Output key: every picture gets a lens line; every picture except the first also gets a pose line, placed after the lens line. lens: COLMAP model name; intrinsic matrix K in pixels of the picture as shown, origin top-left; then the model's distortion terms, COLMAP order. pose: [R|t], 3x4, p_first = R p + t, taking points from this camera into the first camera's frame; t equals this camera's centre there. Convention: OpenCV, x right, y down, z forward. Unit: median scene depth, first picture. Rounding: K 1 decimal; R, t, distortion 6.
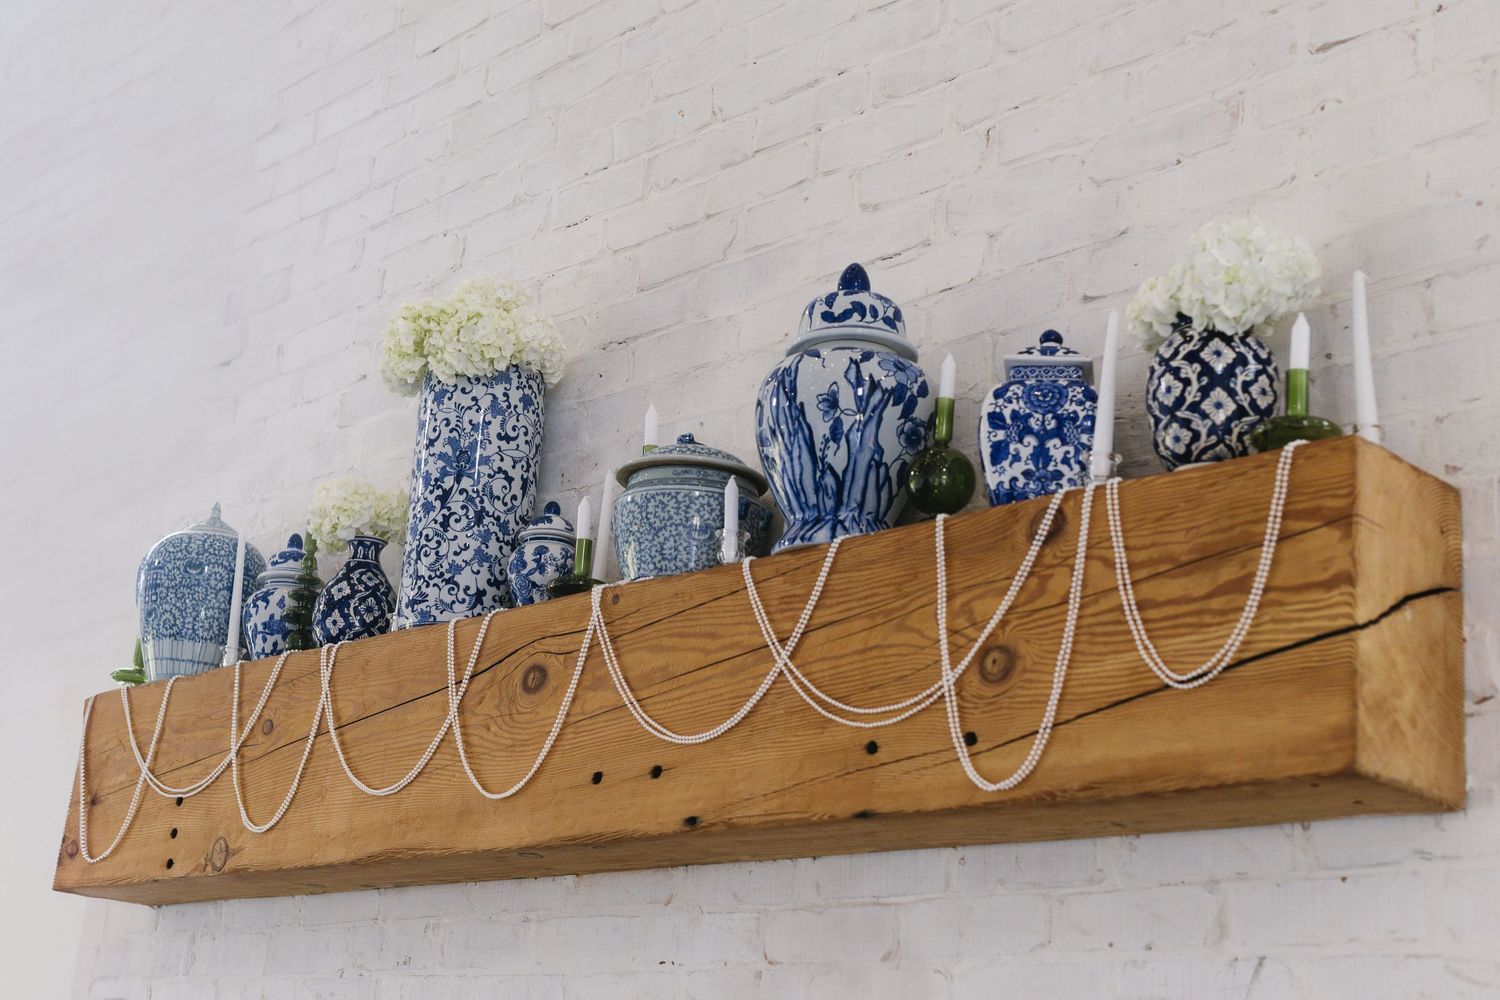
lens RADIAL K [[2235.2, 0, 750.0], [0, 2235.2, 500.0], [0, 0, 1]] dist [0.015242, -0.083729]
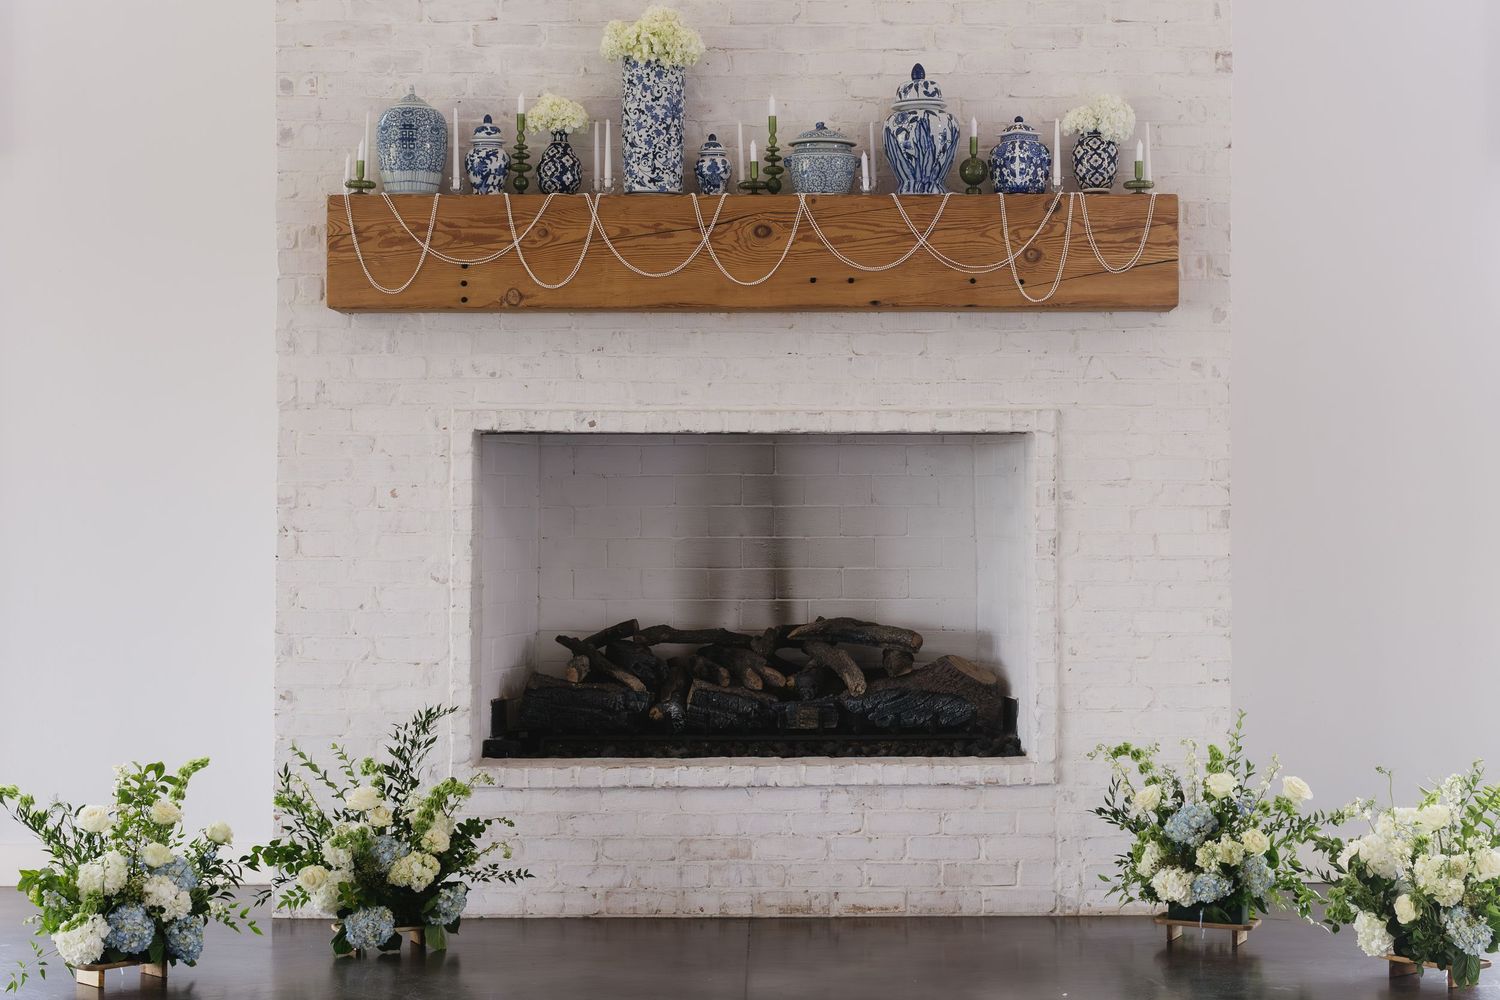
lens RADIAL K [[2498.6, 0, 804.6], [0, 2498.6, 422.3], [0, 0, 1]] dist [0.037575, -0.084149]
pose [[0.691220, -0.056616, 0.720423, -1.996976], [-0.163910, 0.958660, 0.232604, -0.344755], [-0.703810, -0.278865, 0.653366, -0.751566]]
